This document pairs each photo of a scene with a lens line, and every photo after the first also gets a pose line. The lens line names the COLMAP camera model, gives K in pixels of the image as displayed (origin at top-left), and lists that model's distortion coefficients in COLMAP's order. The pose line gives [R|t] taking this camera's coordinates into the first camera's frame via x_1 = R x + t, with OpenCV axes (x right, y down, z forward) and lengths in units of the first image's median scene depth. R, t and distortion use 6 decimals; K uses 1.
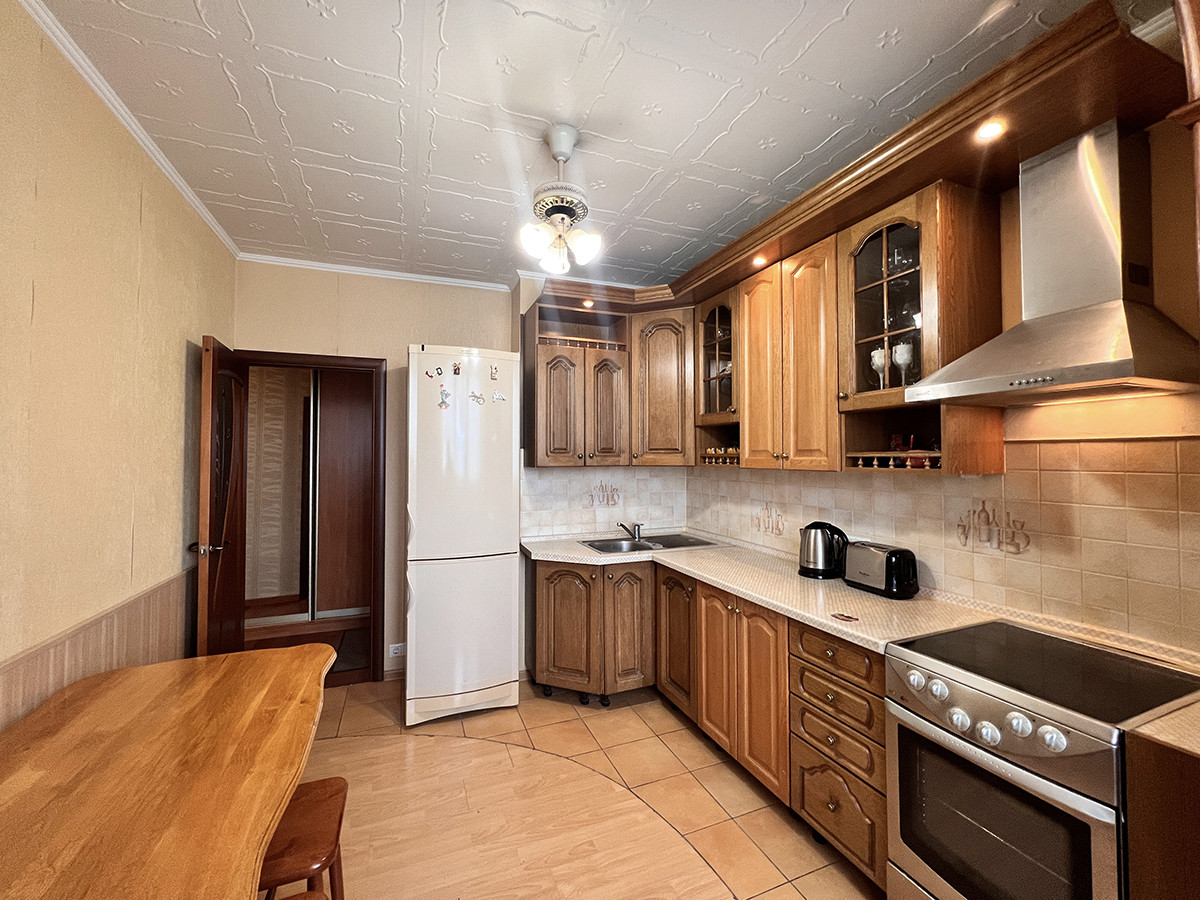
lens RADIAL K [[492.2, 0, 593.2], [0, 492.2, 447.1], [0, 0, 1]] dist [-0.002996, 0.000930]
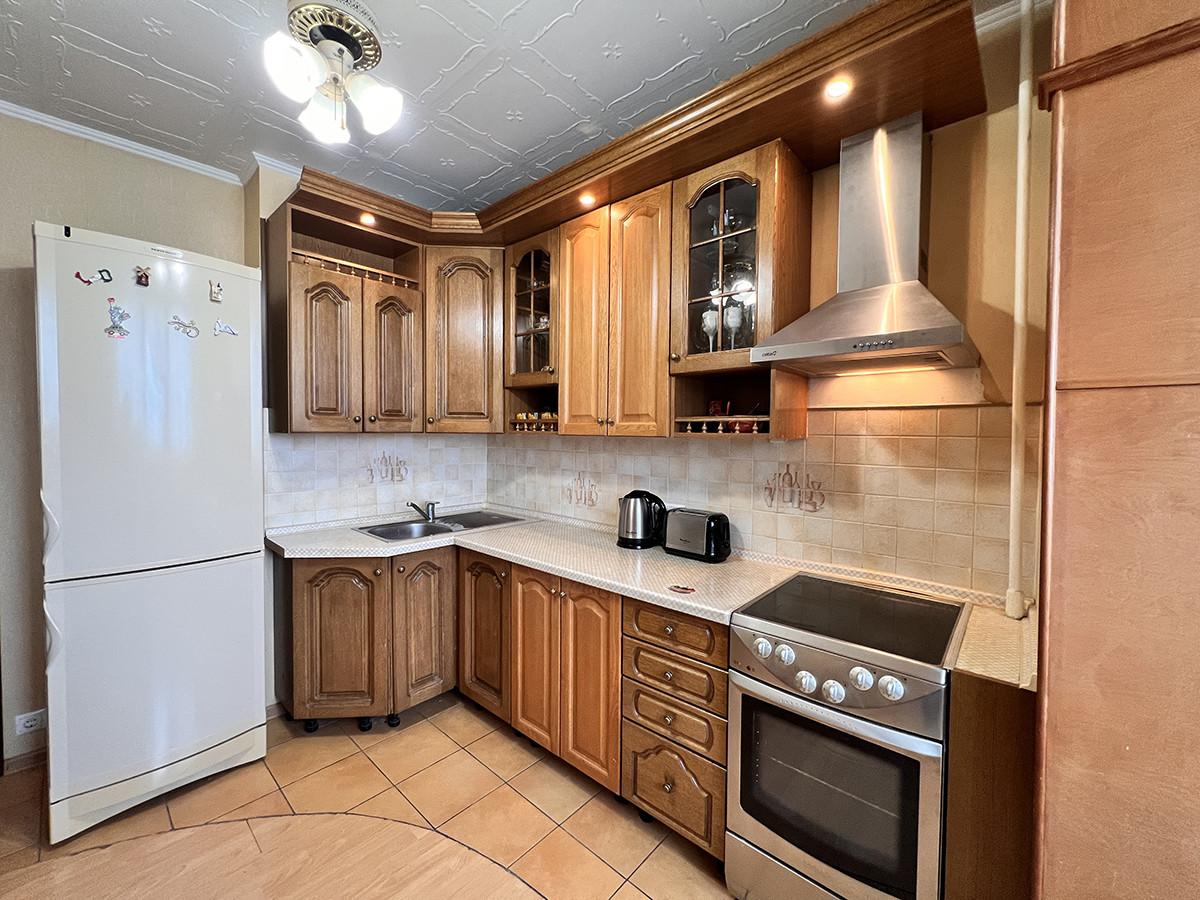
lens RADIAL K [[492.2, 0, 602.6], [0, 492.2, 448.4], [0, 0, 1]] dist [-0.002996, 0.000930]
pose [[0.893537, -0.005442, 0.448957, -0.041090], [-0.019808, 0.998475, 0.051526, 0.024081], [-0.448552, -0.054933, 0.892067, 0.197488]]
